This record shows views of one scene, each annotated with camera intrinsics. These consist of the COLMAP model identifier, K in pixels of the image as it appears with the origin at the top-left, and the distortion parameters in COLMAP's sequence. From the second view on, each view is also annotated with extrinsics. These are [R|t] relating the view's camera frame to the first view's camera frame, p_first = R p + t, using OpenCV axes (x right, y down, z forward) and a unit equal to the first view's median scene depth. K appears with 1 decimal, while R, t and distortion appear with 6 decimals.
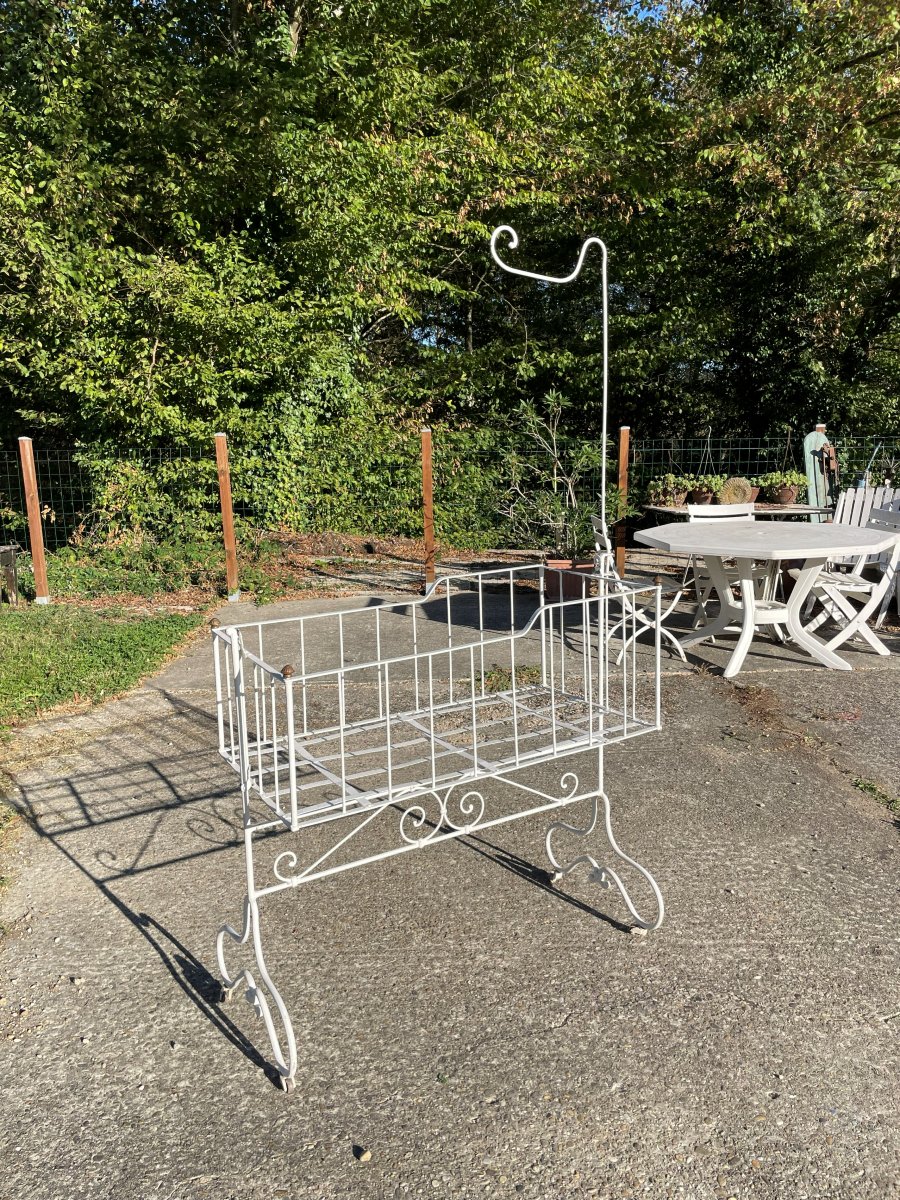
lens RADIAL K [[909.0, 0, 450.0], [0, 909.0, 600.0], [0, 0, 1]] dist [0.076186, -0.107747]
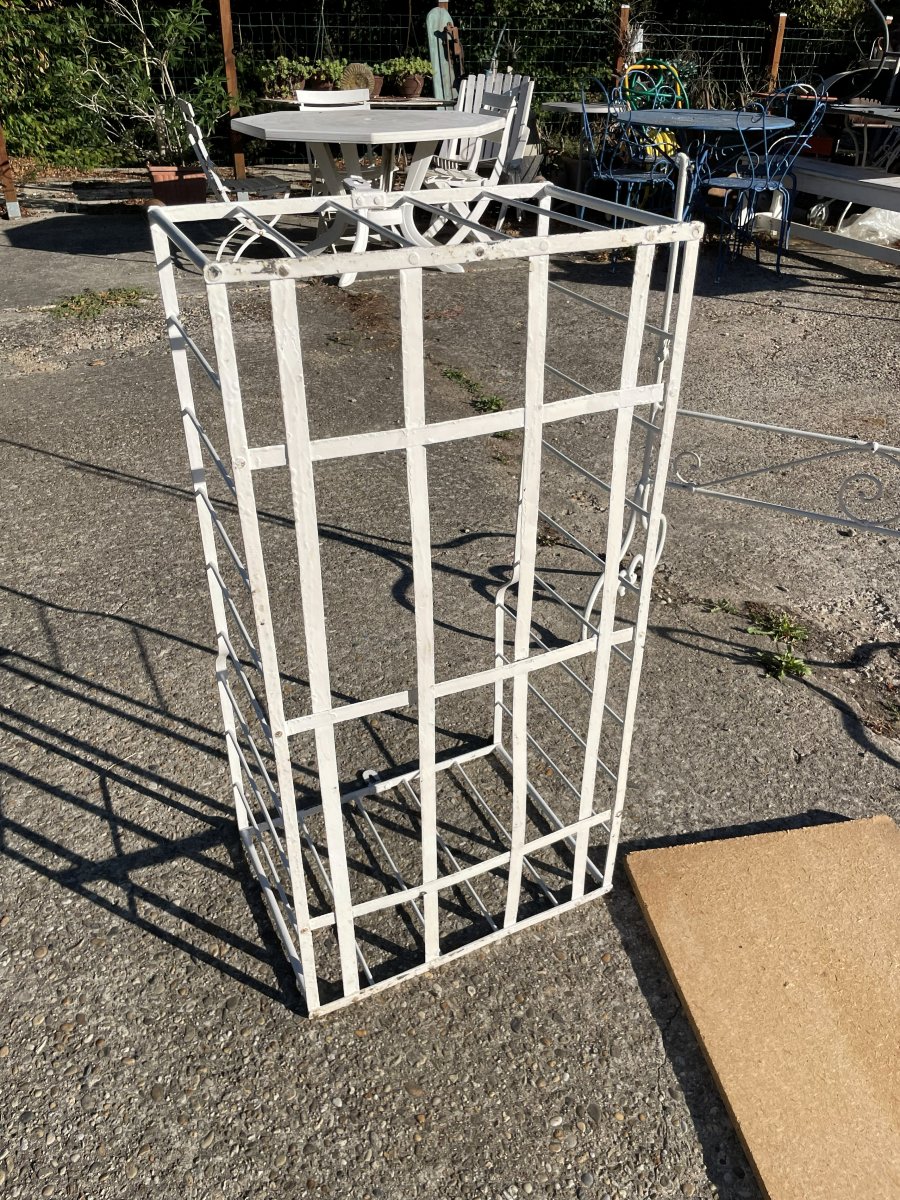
lens RADIAL K [[909.0, 0, 450.0], [0, 909.0, 600.0], [0, 0, 1]] dist [0.076186, -0.107747]
pose [[0.943460, -0.156585, 0.292171, 0.053697], [0.043085, 0.931847, 0.360284, 0.033947], [-0.328674, -0.327325, 0.885907, 0.004198]]
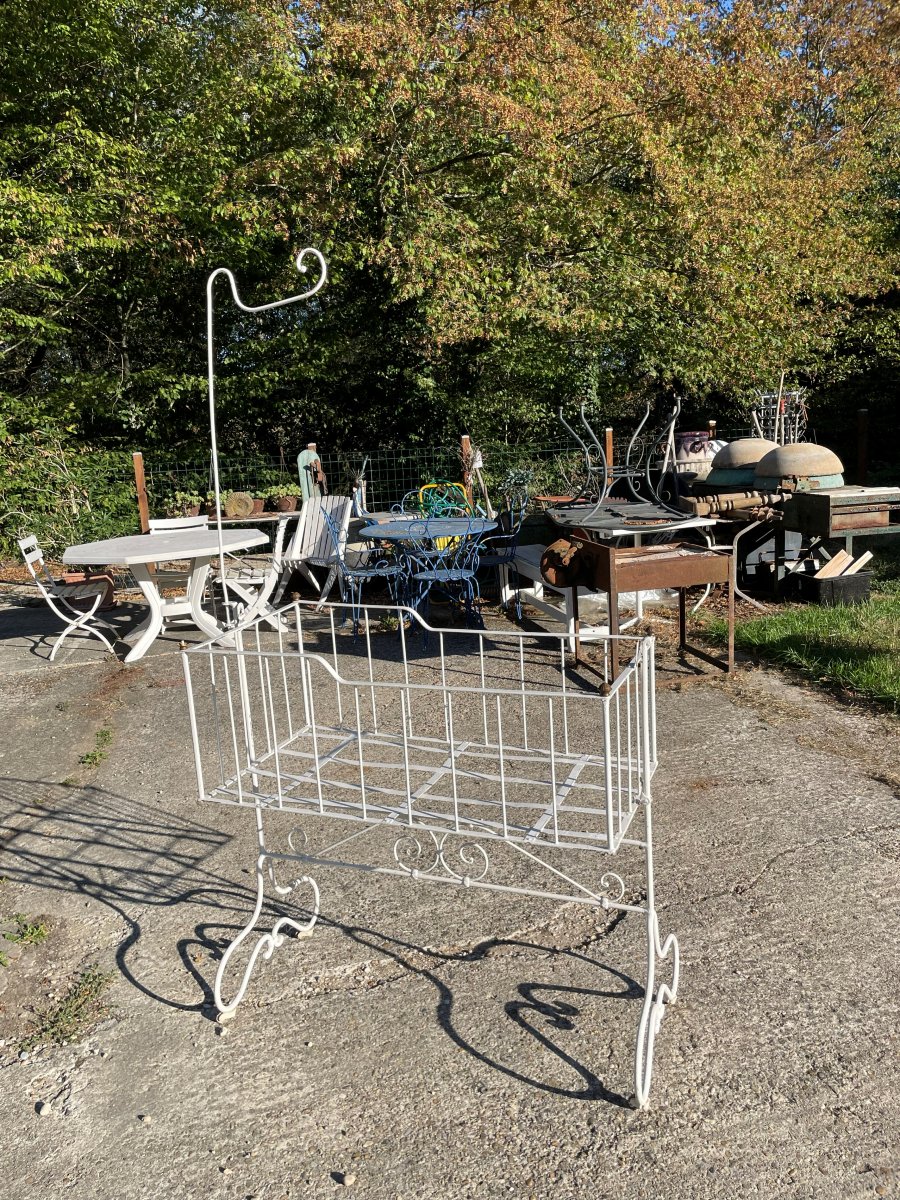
lens RADIAL K [[909.0, 0, 450.0], [0, 909.0, 600.0], [0, 0, 1]] dist [0.076186, -0.107747]
pose [[0.981908, -0.079625, 0.171804, 0.362259], [0.080512, 0.996752, 0.001811, 0.024005], [-0.171390, 0.012054, 0.985129, -0.197094]]
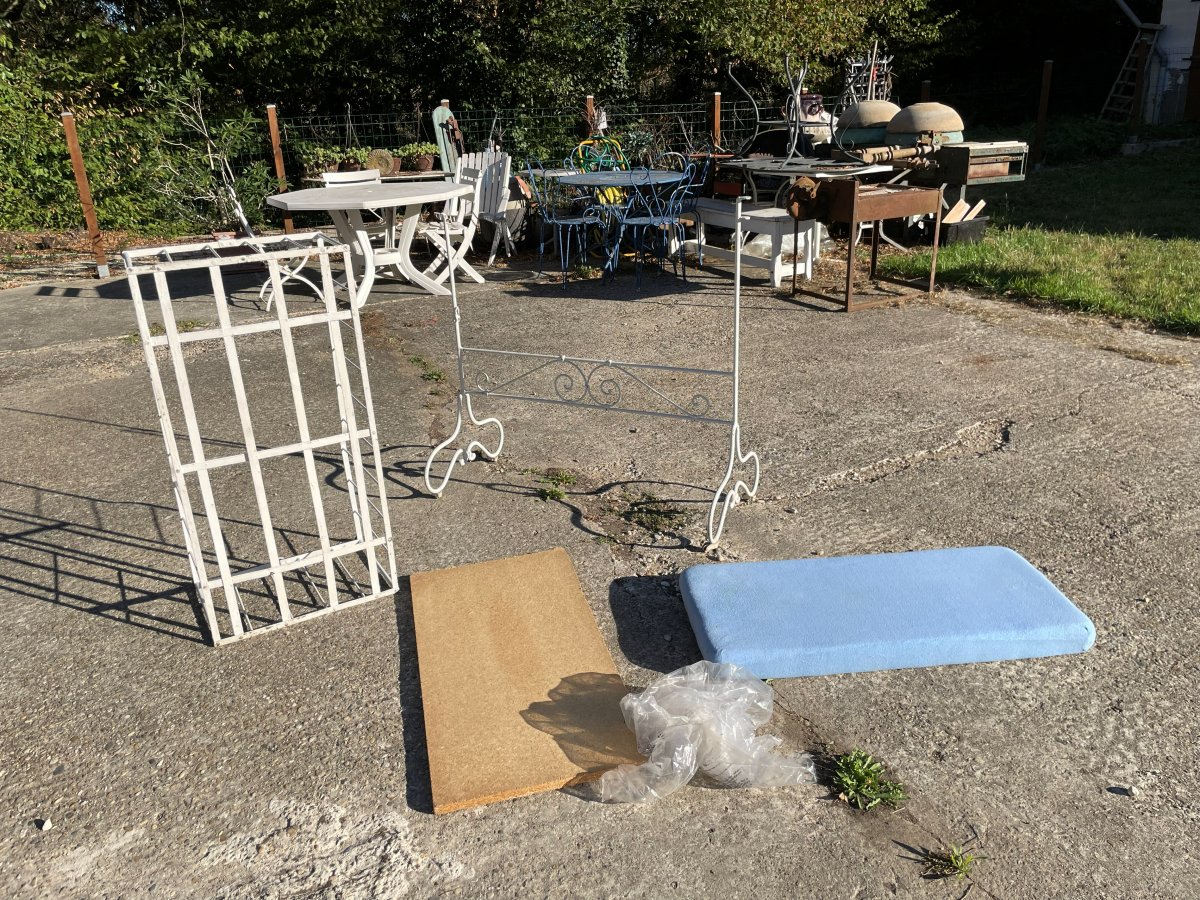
lens RADIAL K [[909.0, 0, 600.0], [0, 909.0, 450.0], [0, 0, 1]] dist [0.076186, -0.107747]
pose [[0.918156, -0.164193, 0.360597, 0.087954], [0.102764, 0.977635, 0.183494, 0.053273], [-0.382661, -0.131420, 0.914494, -0.215912]]
